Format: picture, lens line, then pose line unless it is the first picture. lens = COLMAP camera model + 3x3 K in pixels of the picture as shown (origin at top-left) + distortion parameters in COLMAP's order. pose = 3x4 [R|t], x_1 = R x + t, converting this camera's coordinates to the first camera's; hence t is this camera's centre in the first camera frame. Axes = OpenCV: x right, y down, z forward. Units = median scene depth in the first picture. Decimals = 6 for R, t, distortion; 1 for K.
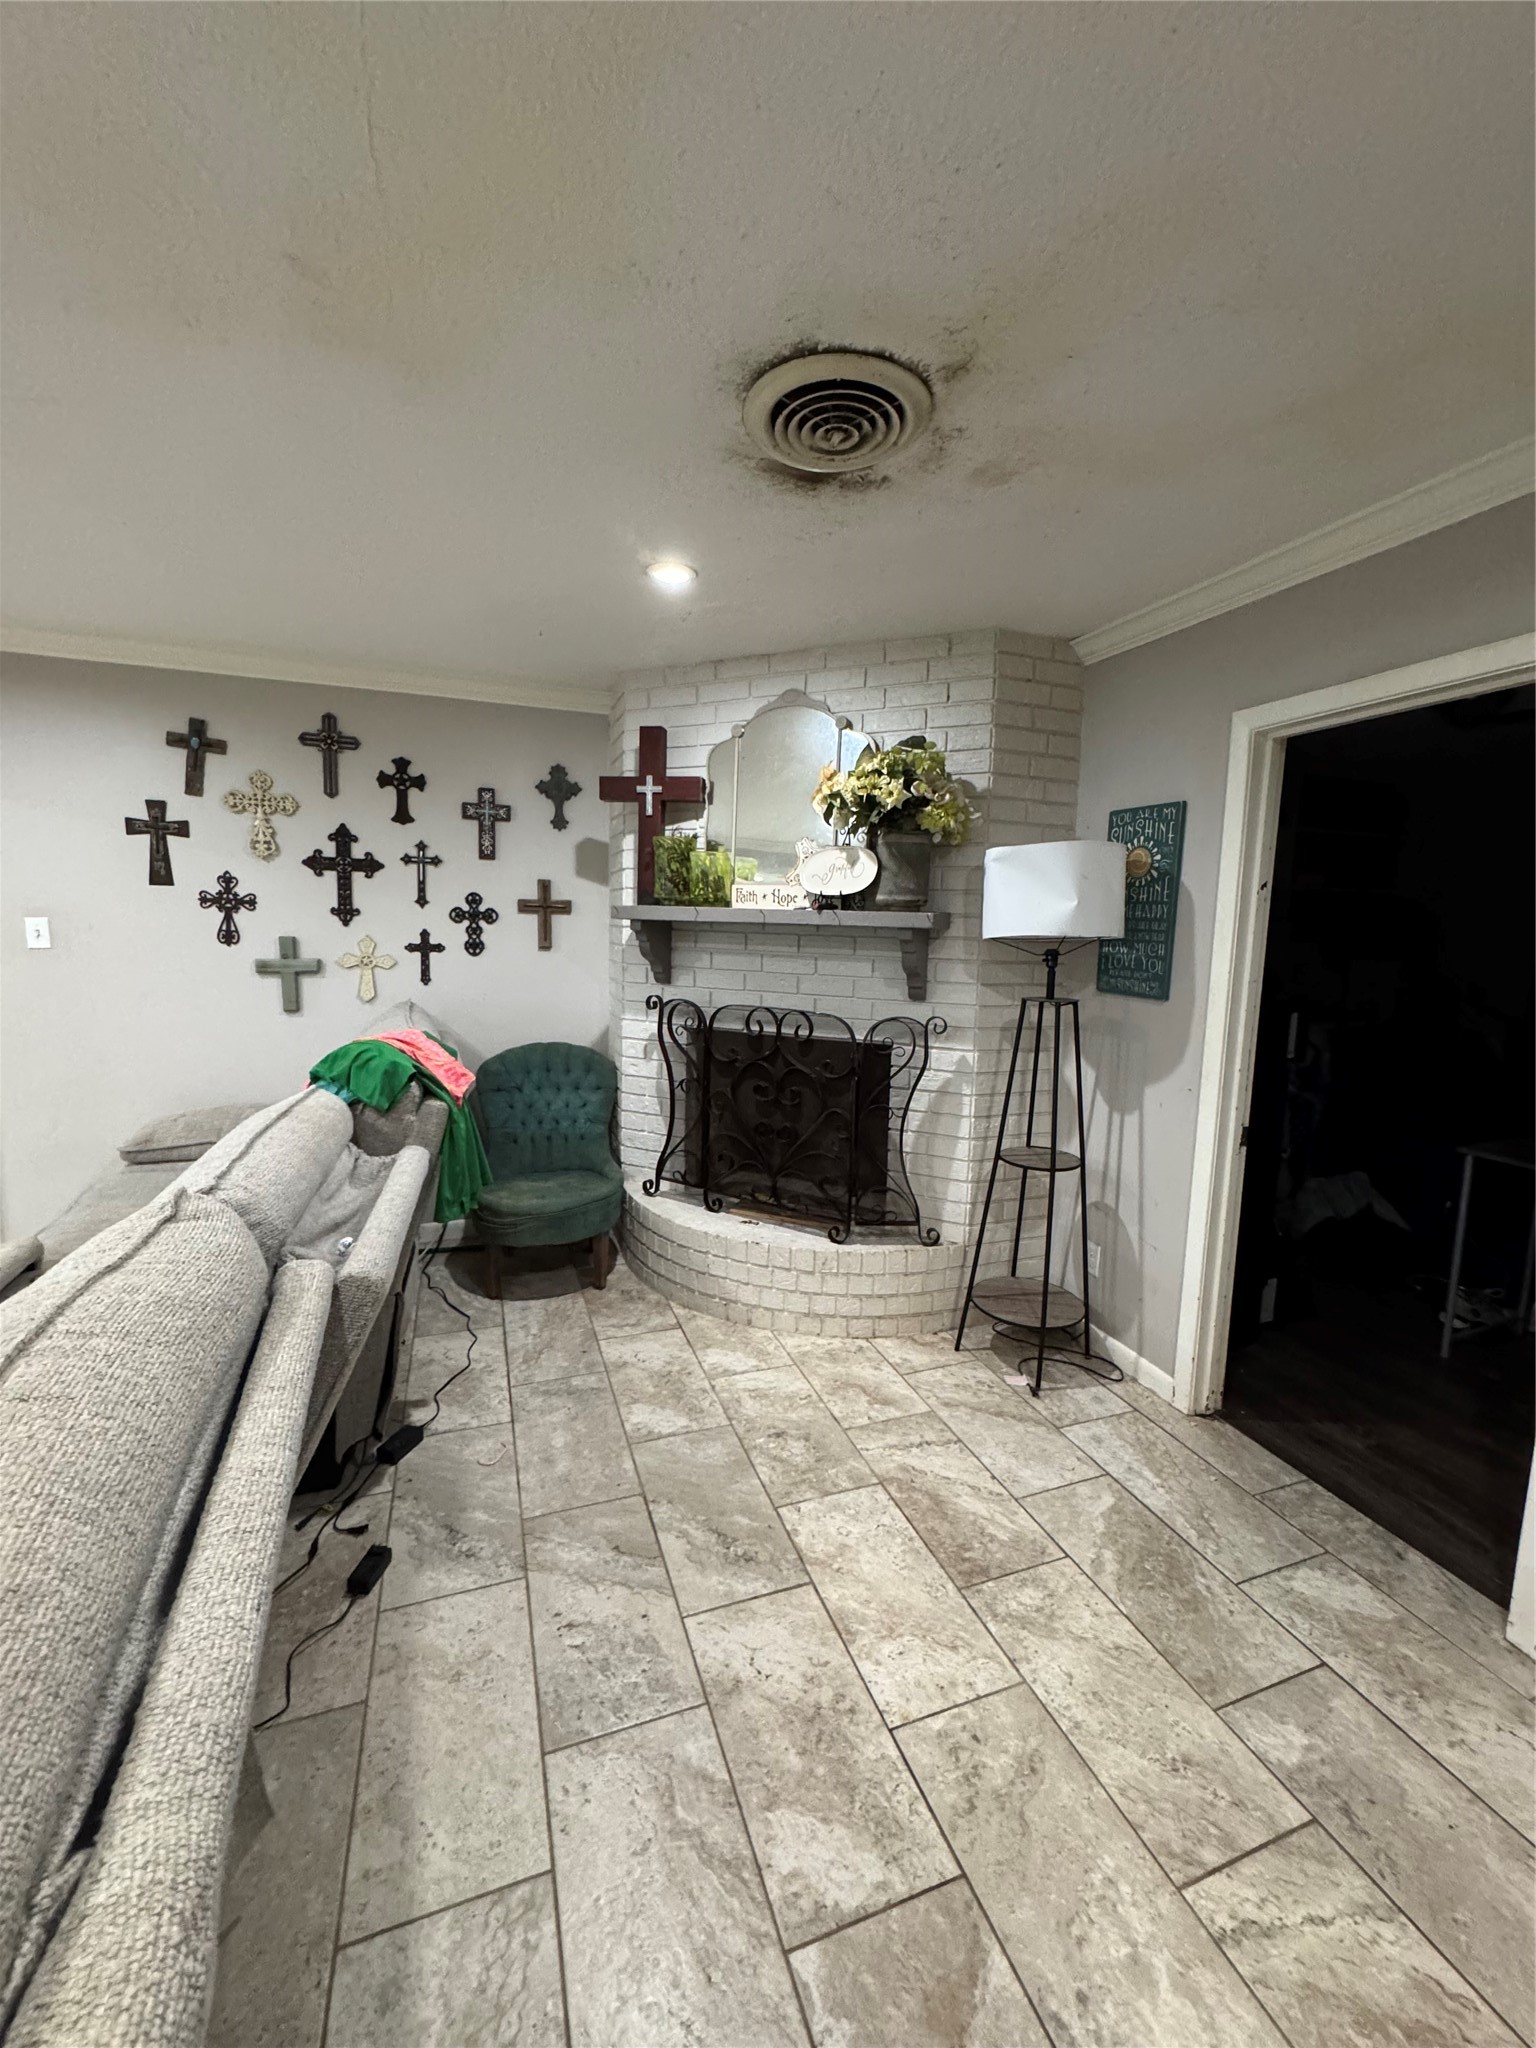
lens RADIAL K [[817.8, 0, 764.7], [0, 817.8, 1020.2], [0, 0, 1]] dist [0.000293, -0.000025]
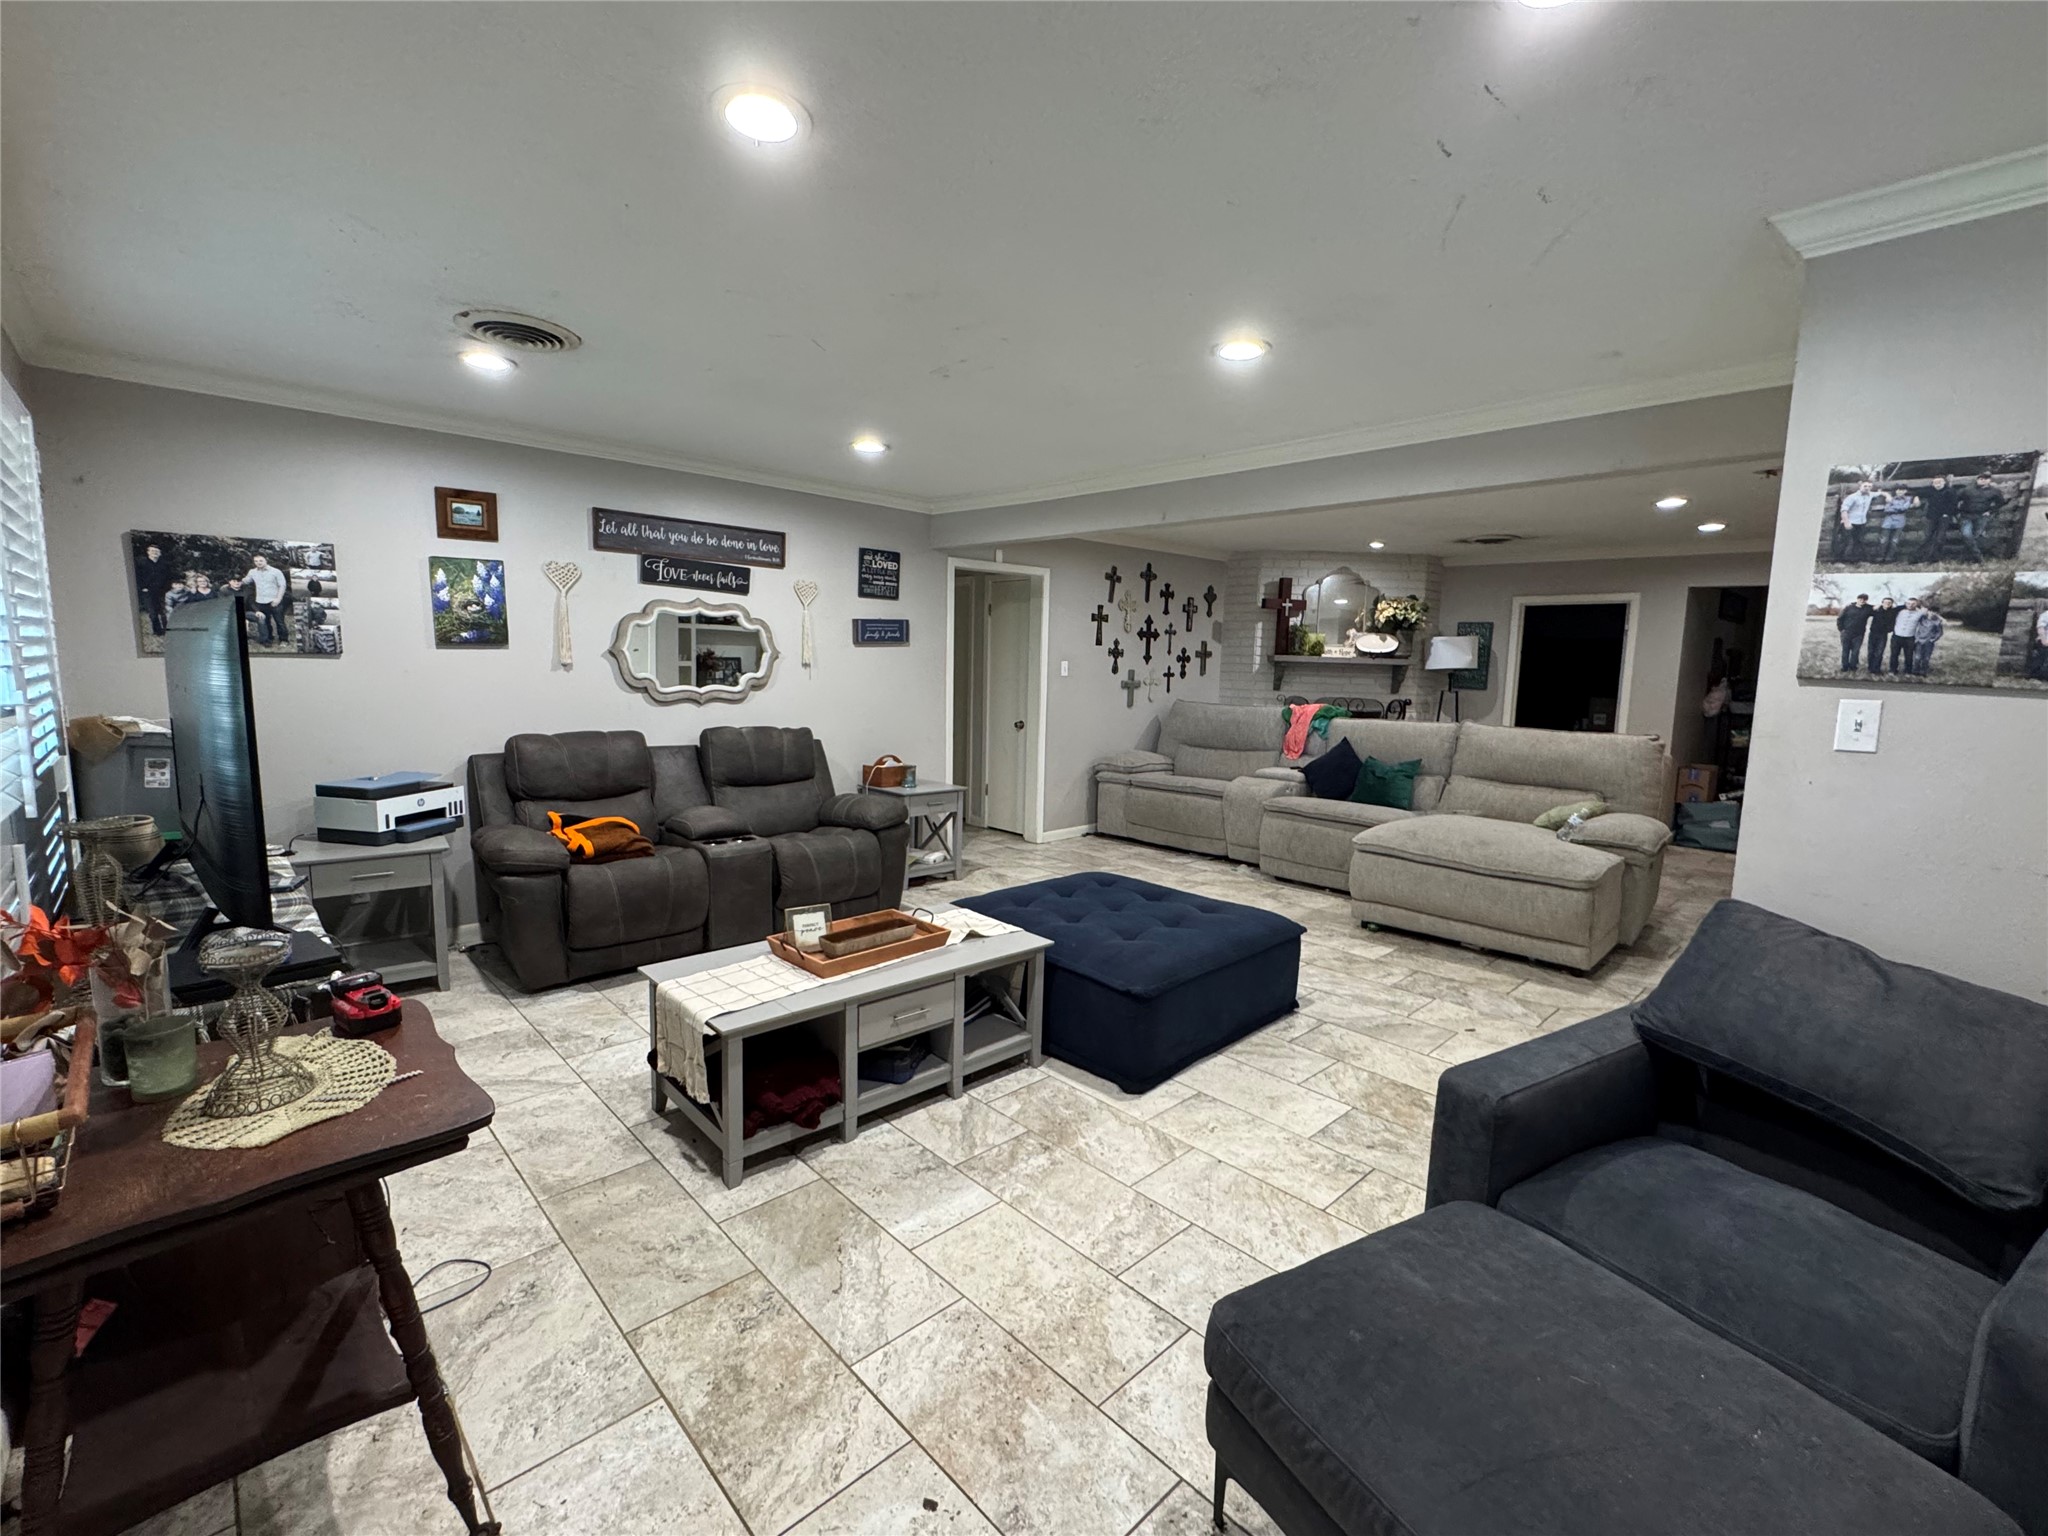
lens RADIAL K [[895.4, 0, 1024.5], [0, 895.4, 769.5], [0, 0, 1]] dist [-0.000583, -0.000026]
pose [[0.917383, -0.050083, 0.394842, -1.723146], [0.043057, 0.998717, 0.026642, 0.076888], [-0.395670, -0.007440, 0.918363, -0.964380]]
